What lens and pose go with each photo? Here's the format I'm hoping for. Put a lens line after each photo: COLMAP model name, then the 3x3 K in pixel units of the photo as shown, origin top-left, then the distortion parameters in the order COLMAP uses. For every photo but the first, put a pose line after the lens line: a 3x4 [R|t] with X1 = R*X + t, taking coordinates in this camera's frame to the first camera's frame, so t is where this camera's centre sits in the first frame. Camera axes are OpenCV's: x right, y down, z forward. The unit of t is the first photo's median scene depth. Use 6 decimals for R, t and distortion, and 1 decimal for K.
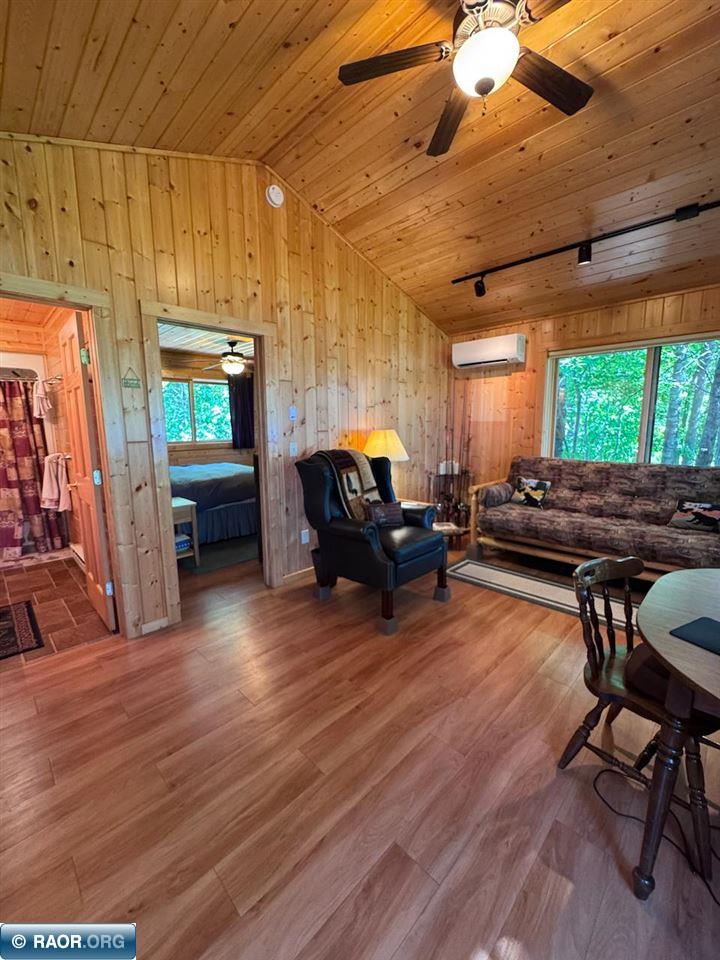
lens RADIAL K [[383.5, 0, 359.9], [0, 383.5, 480.5], [0, 0, 1]] dist [-0.003590, 0.000721]
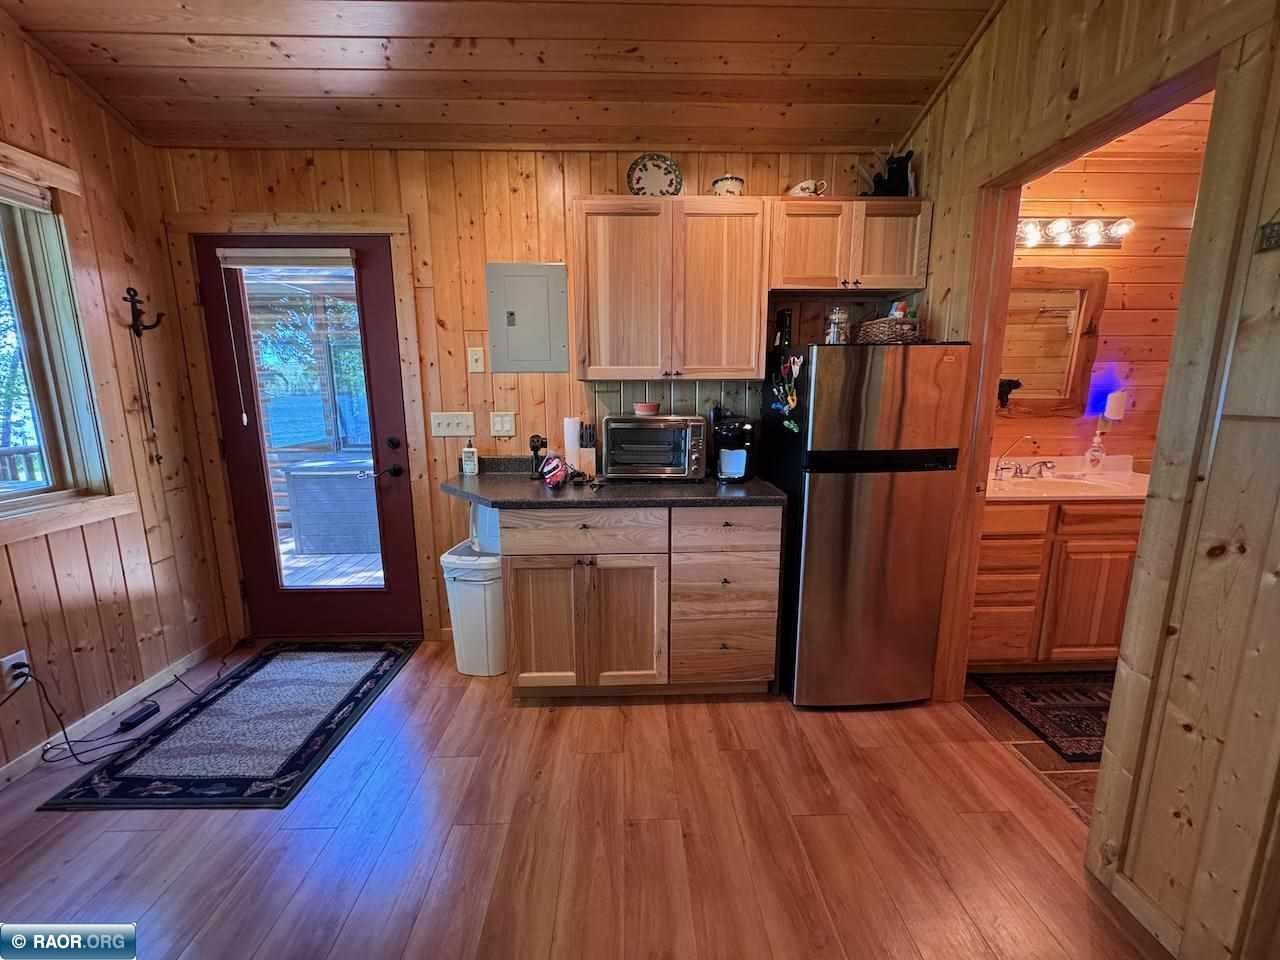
lens RADIAL K [[511.3, 0, 639.9], [0, 511.3, 481.6], [0, 0, 1]] dist [-0.003590, 0.000721]
pose [[-0.686283, 0.139056, -0.713918, 0.062660], [-0.097487, 0.955111, 0.279747, -0.073301], [0.720772, 0.261583, -0.641921, 0.561943]]
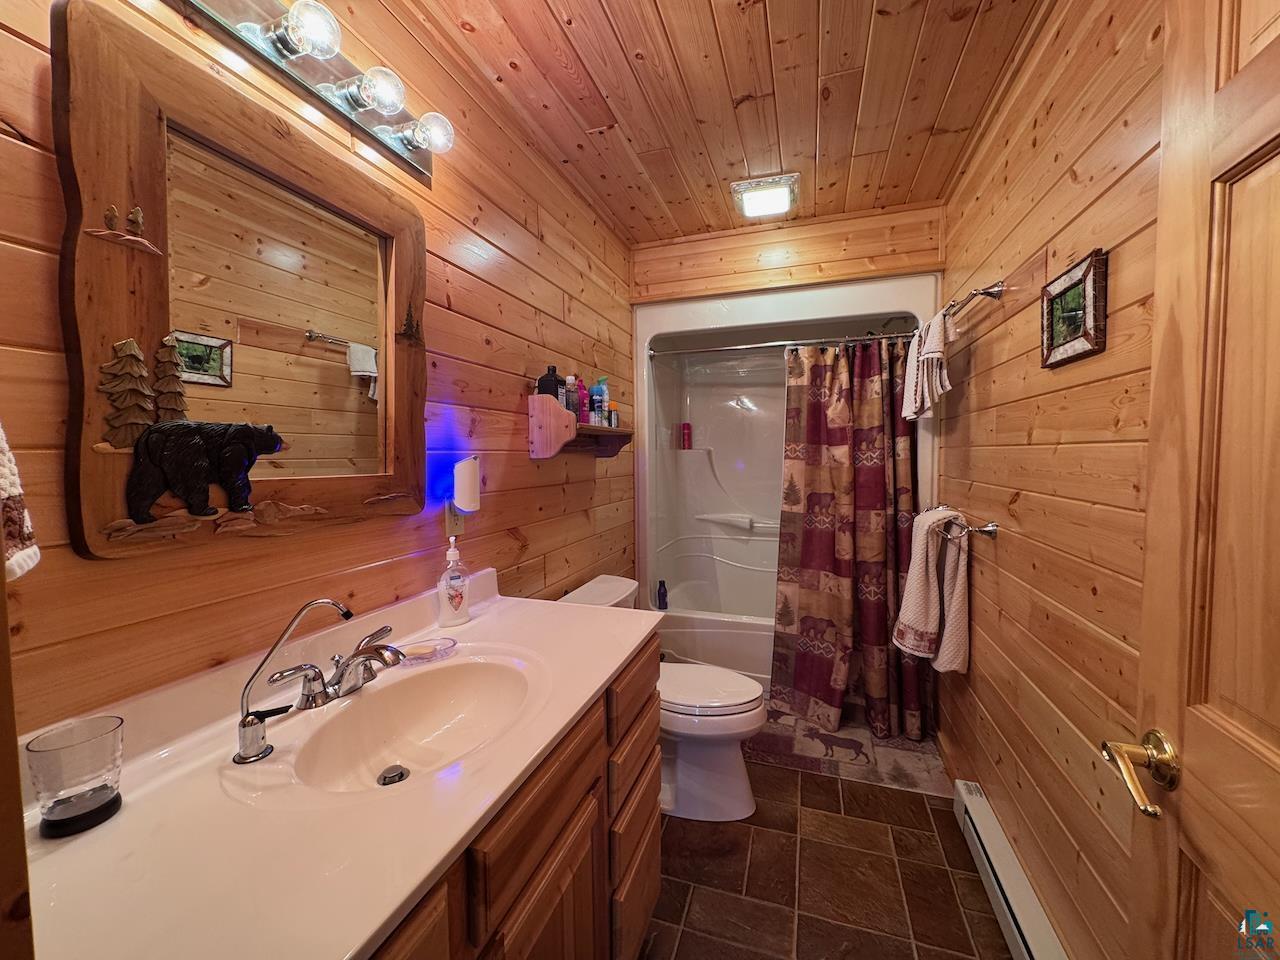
lens RADIAL K [[511.3, 0, 639.2], [0, 511.3, 476.9], [0, 0, 1]] dist [-0.003590, 0.000721]
pose [[0.441512, 0.041653, -0.896288, -0.476615], [-0.125182, 0.992012, -0.015563, -0.057910], [0.888480, 0.119070, 0.443199, 0.505510]]
